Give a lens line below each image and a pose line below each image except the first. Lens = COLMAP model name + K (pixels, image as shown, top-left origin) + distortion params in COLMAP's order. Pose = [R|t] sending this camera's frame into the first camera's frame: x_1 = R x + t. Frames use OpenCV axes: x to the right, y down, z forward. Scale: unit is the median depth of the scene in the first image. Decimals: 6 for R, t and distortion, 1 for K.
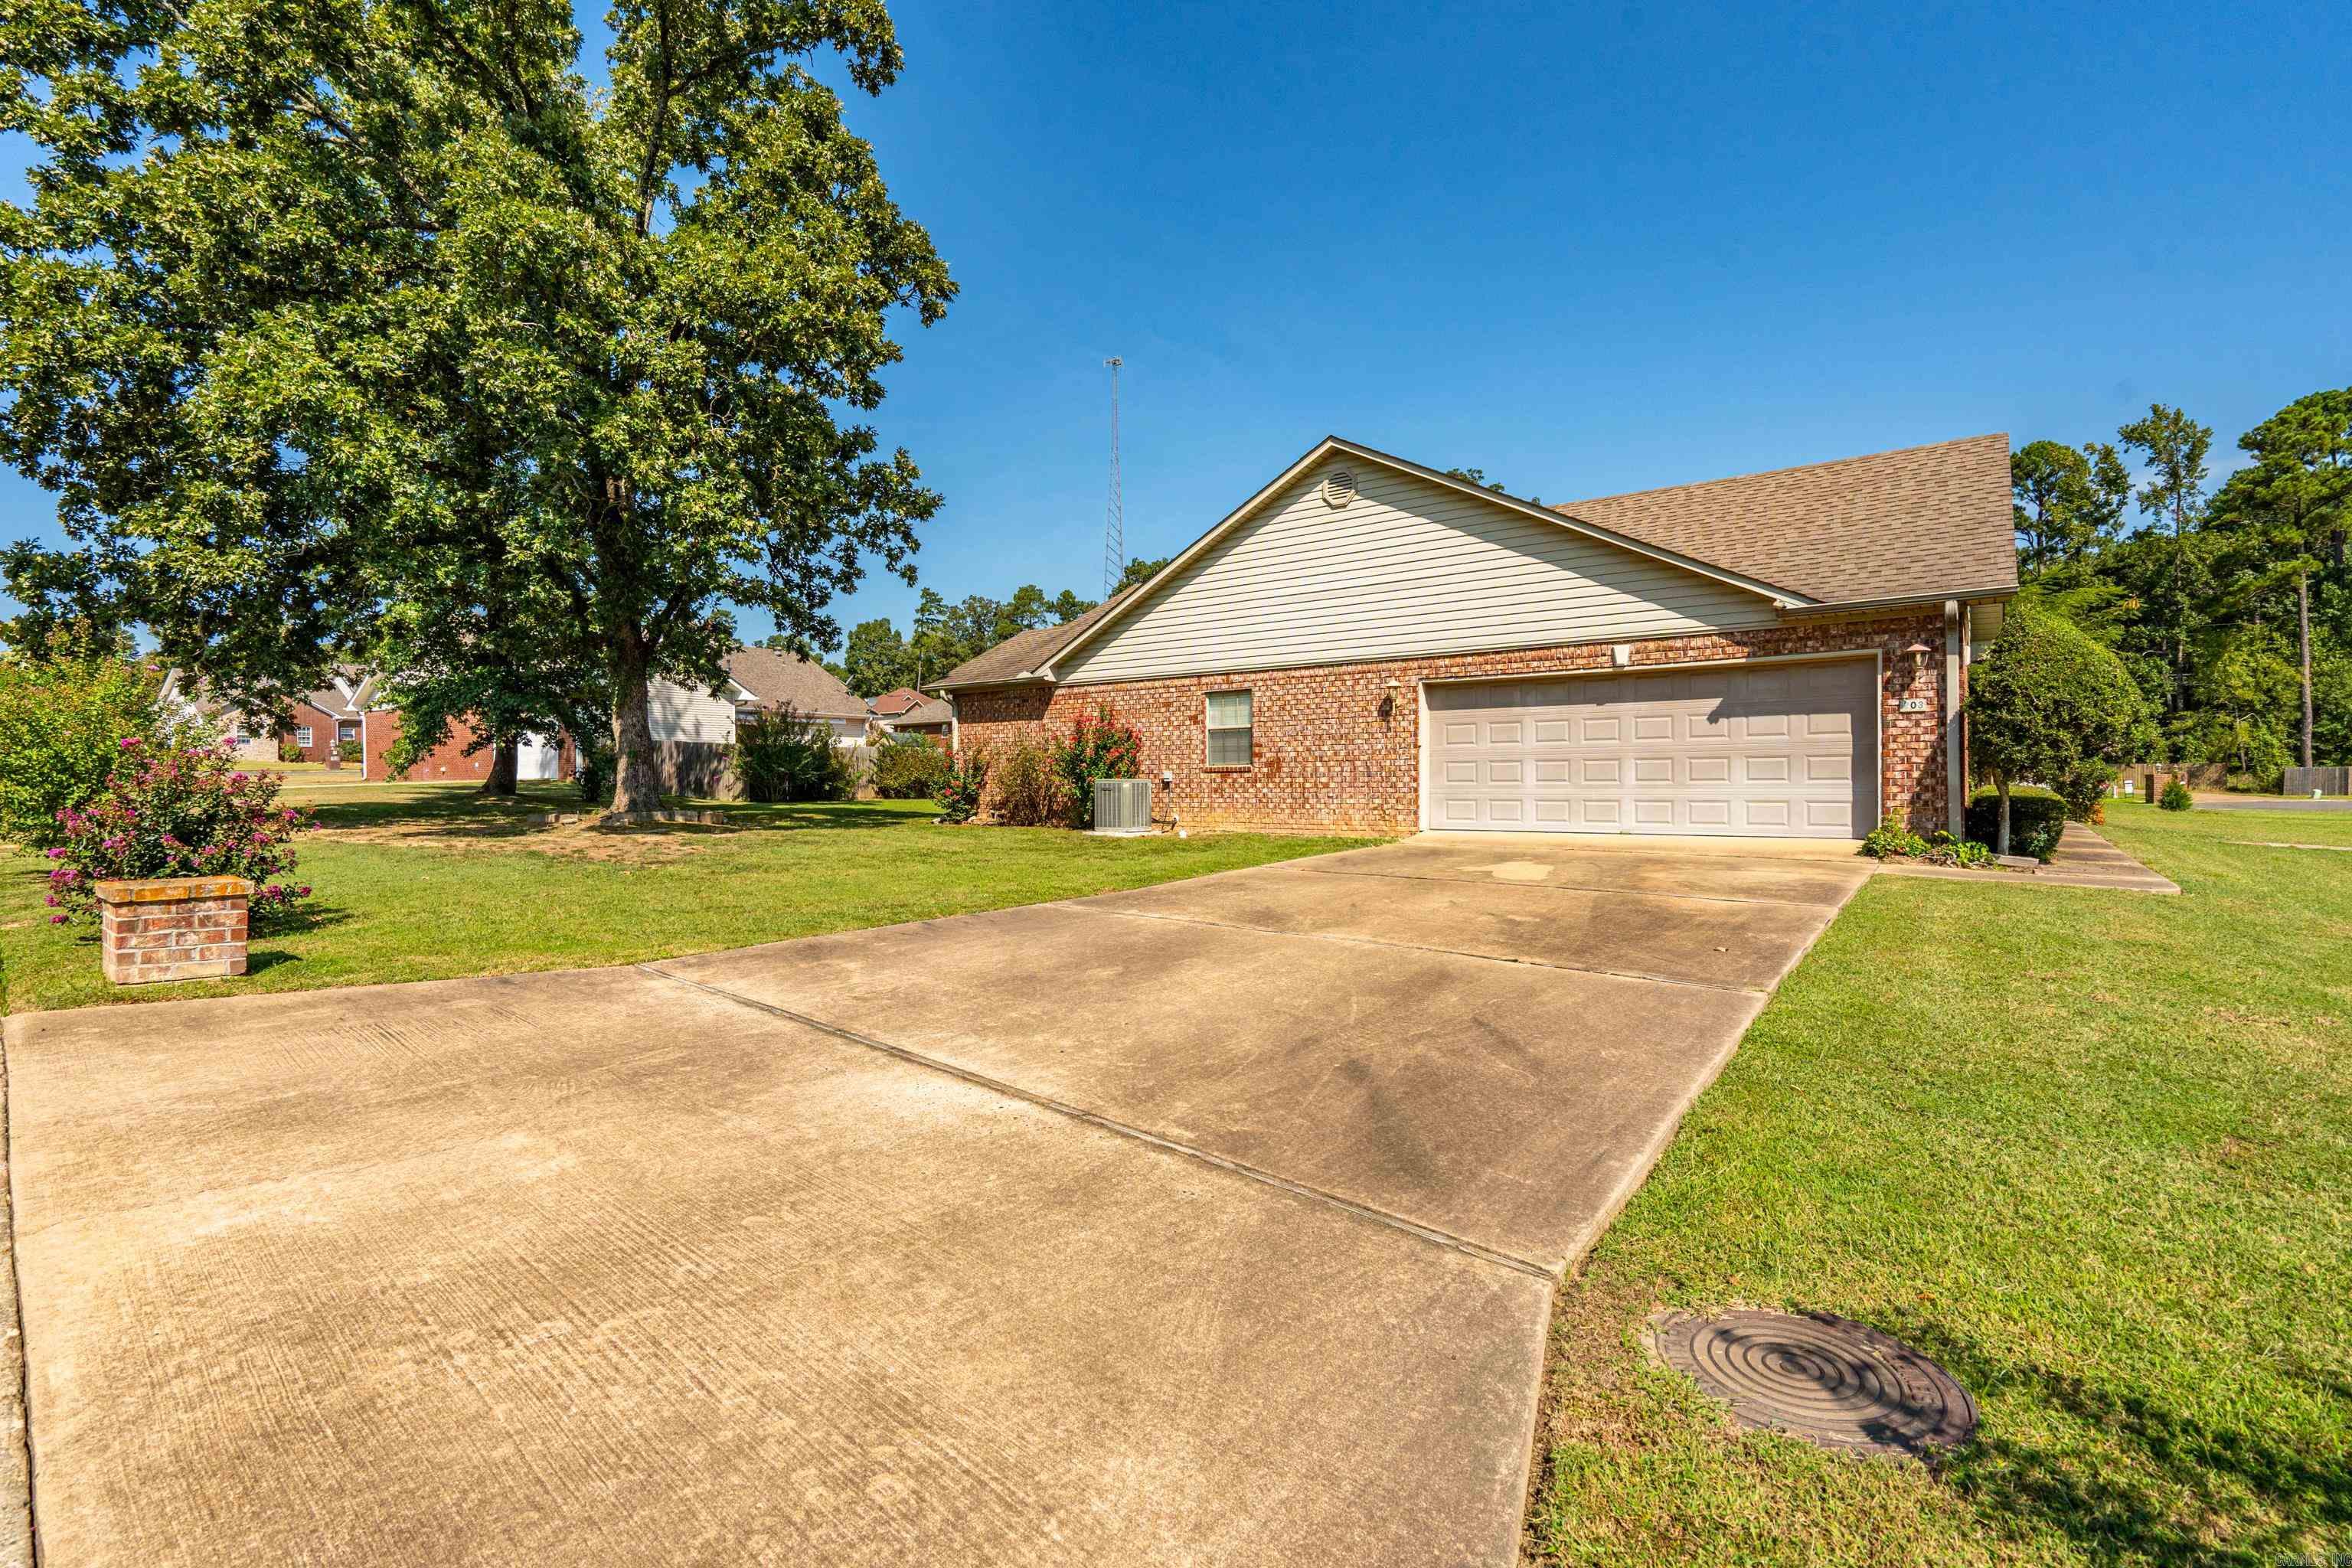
lens RADIAL K [[1071.1, 0, 1178.6], [0, 1071.1, 783.1], [0, 0, 1]] dist [-0.007315, 0.003120]
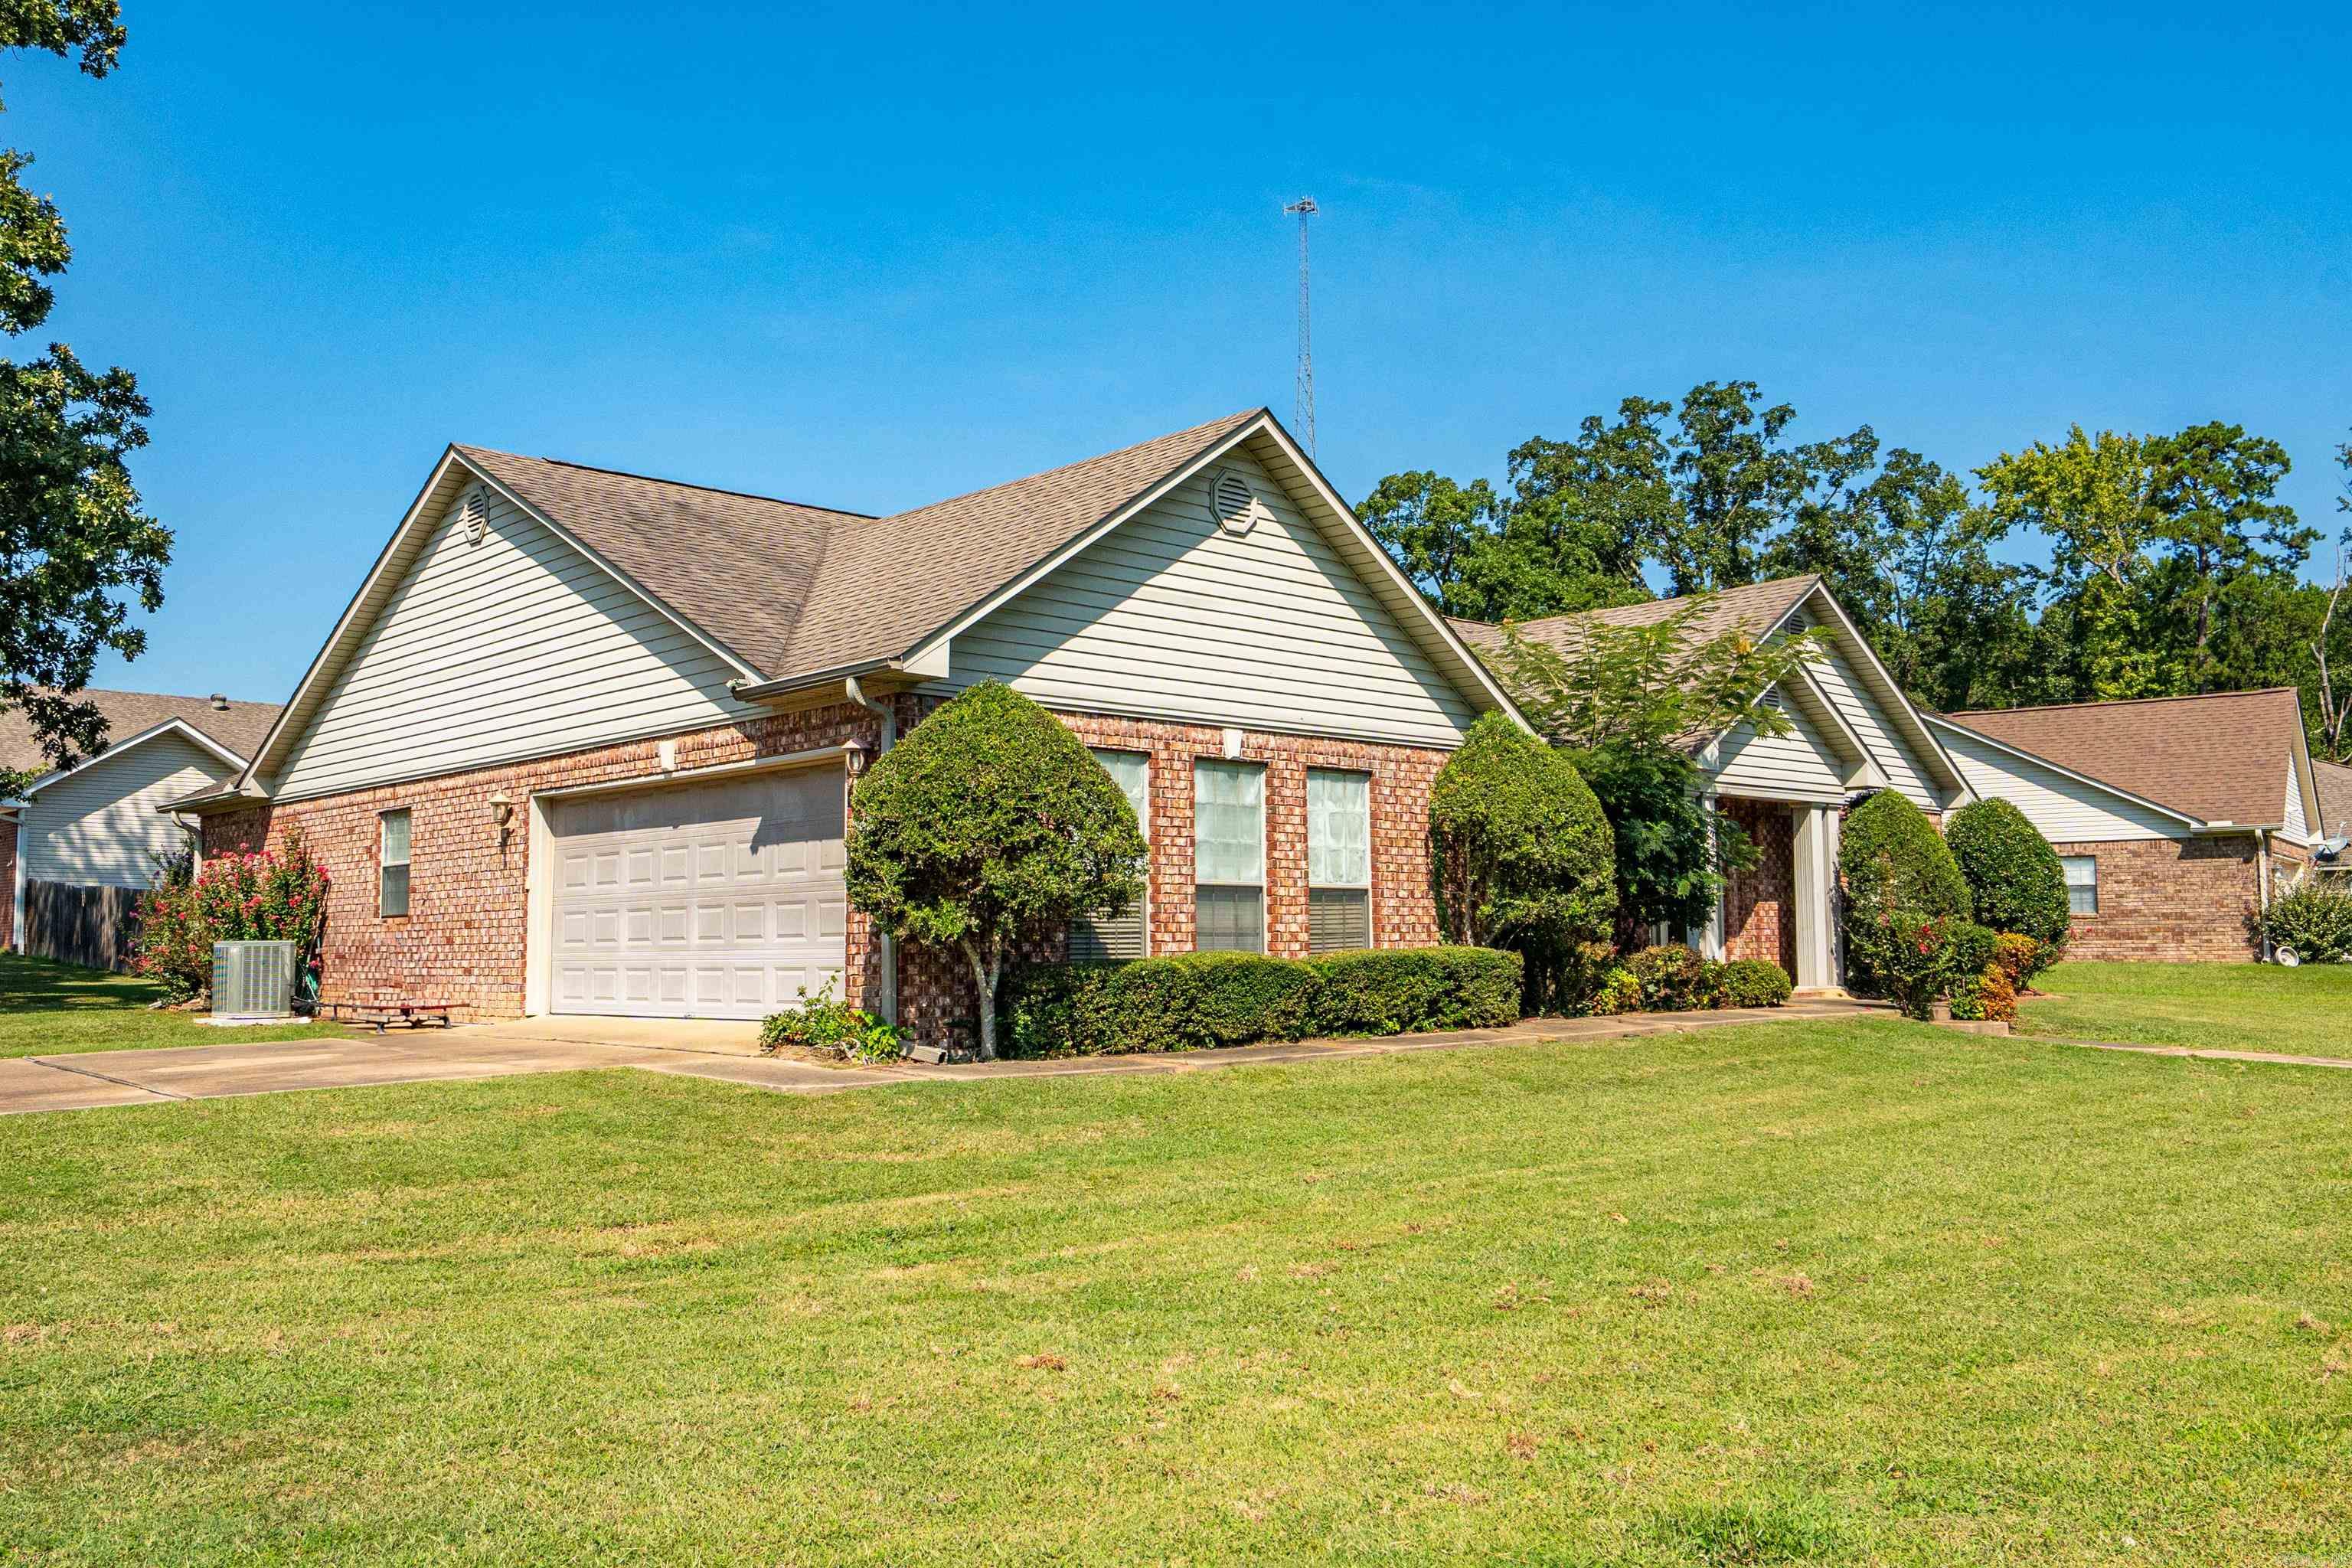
lens RADIAL K [[1974.2, 0, 1180.2], [0, 1974.2, 786.9], [0, 0, 1]] dist [0.016807, -0.020272]
pose [[0.986004, -0.015939, -0.165960, 0.792749], [0.001667, 0.996312, -0.085787, 0.008449], [0.166715, 0.084310, 0.982394, -0.160780]]
